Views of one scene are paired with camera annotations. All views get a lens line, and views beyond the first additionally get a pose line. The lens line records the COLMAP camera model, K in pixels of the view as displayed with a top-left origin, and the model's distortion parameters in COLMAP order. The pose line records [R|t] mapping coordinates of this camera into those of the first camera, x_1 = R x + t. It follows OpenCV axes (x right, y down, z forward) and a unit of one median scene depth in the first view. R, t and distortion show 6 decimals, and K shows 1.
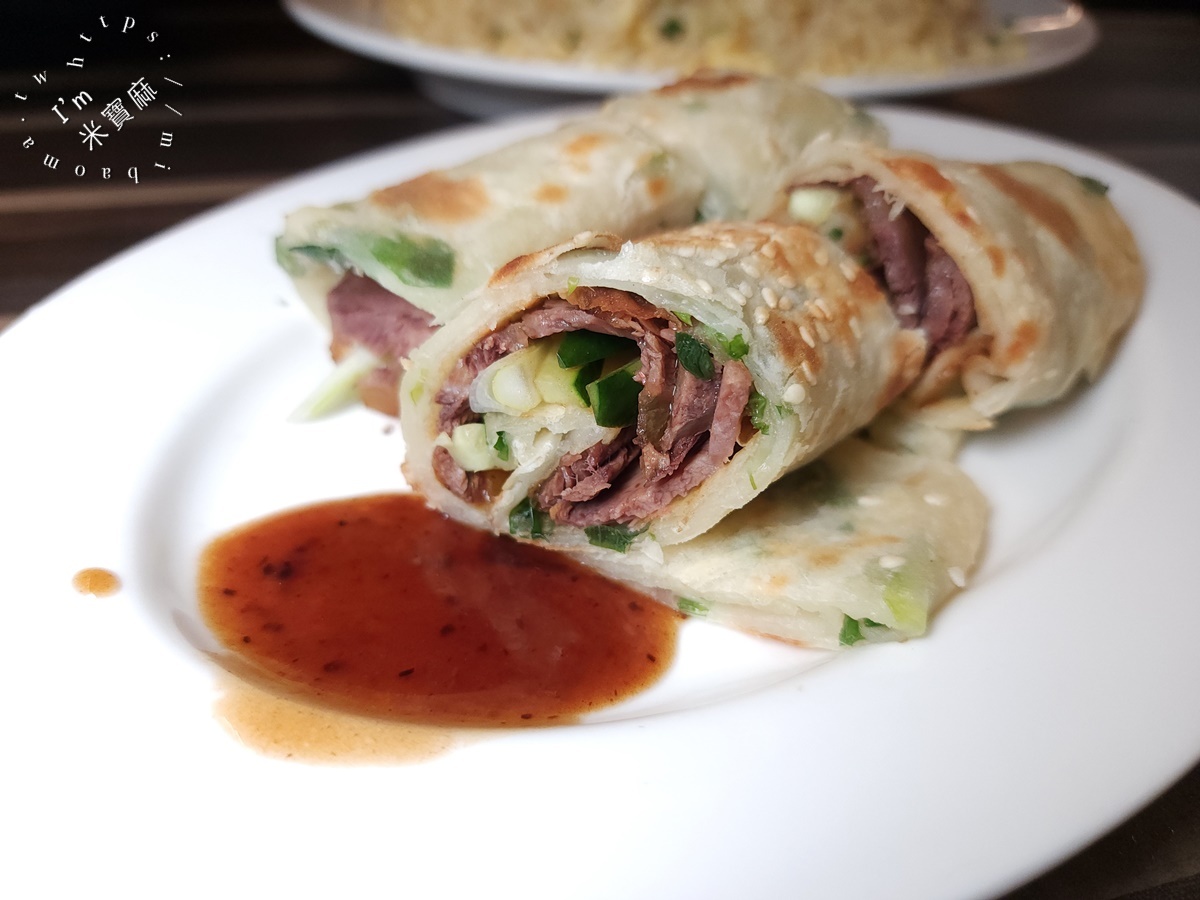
lens RADIAL K [[856.4, 0, 600.0], [0, 856.4, 450.0], [0, 0, 1]] dist [-0.089379, 0.093638]
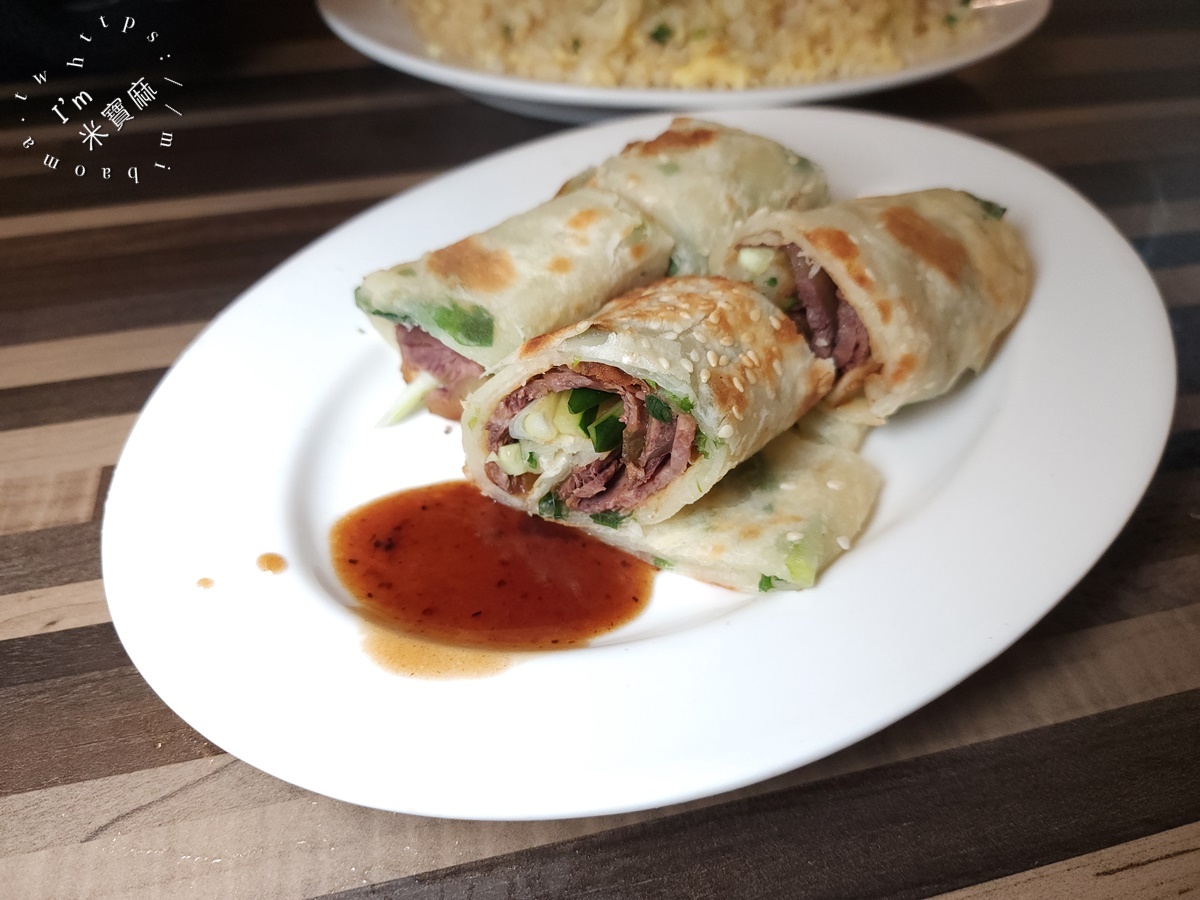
lens RADIAL K [[801.5, 0, 594.7], [0, 801.5, 449.0], [0, 0, 1]] dist [-0.000850, -0.000734]
pose [[0.999402, -0.022033, -0.026633, 0.029915], [0.025398, 0.990732, 0.133437, -0.202935], [0.023446, -0.134034, 0.990699, -0.362837]]
